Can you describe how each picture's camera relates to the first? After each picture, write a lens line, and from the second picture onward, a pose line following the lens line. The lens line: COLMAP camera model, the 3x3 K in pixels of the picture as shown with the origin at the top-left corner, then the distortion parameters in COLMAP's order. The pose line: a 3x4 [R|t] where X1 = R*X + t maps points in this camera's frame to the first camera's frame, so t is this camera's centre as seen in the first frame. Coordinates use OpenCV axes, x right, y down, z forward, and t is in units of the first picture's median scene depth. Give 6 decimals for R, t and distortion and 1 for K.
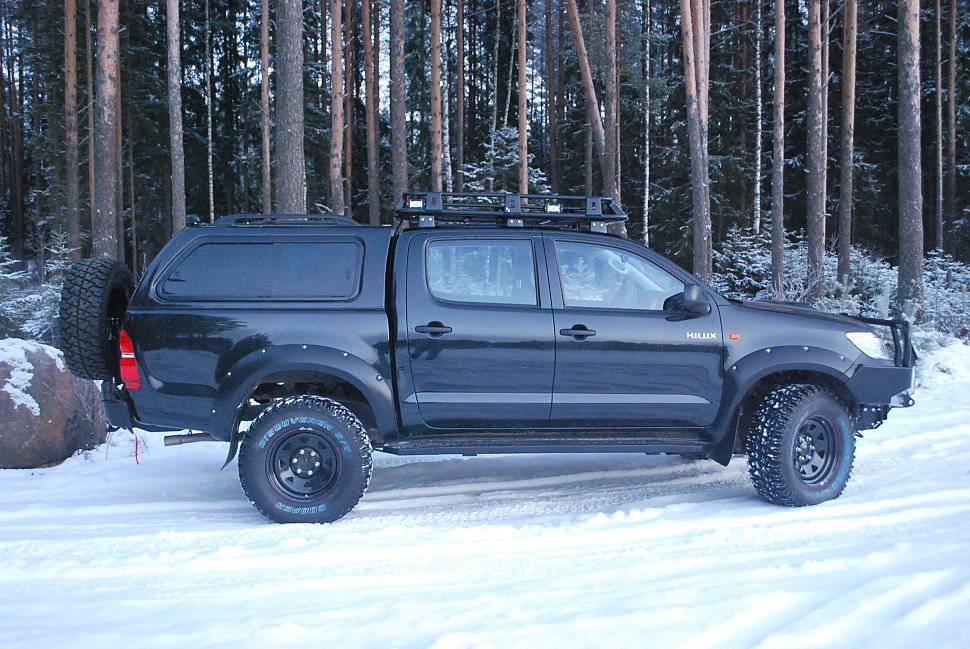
lens RADIAL K [[993.9, 0, 482.7], [0, 993.9, 323.1], [0, 0, 1]] dist [-0.058905, 0.001190]
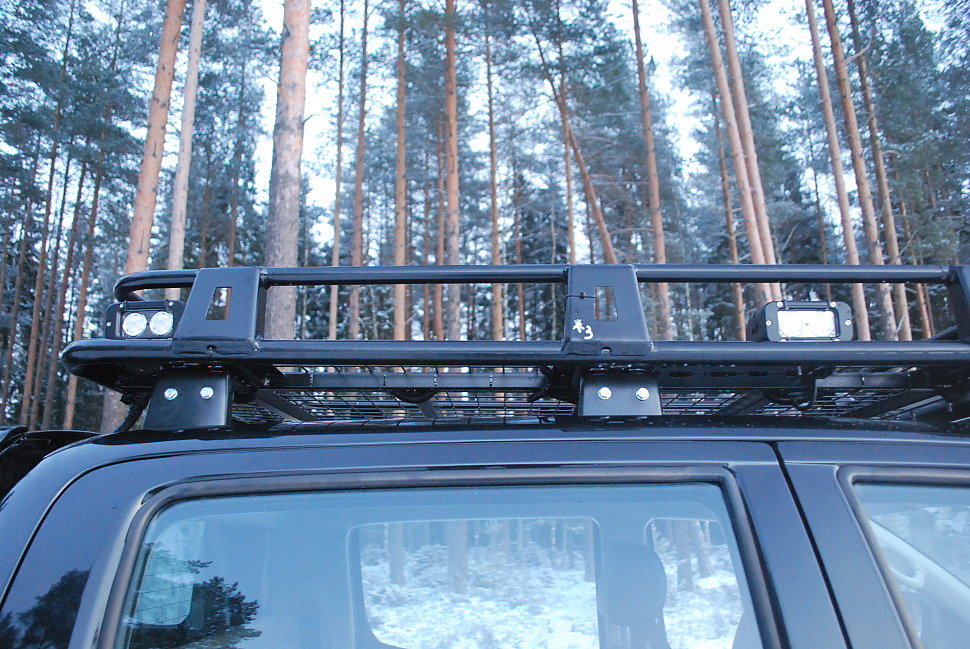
lens RADIAL K [[766.7, 0, 479.4], [0, 766.7, 323.4], [0, 0, 1]] dist [-0.083780, 0.012949]
pose [[0.995685, -0.039591, -0.083934, 0.017442], [0.010910, 0.948100, -0.317786, -0.067280], [0.092159, 0.315499, 0.944440, 0.848174]]
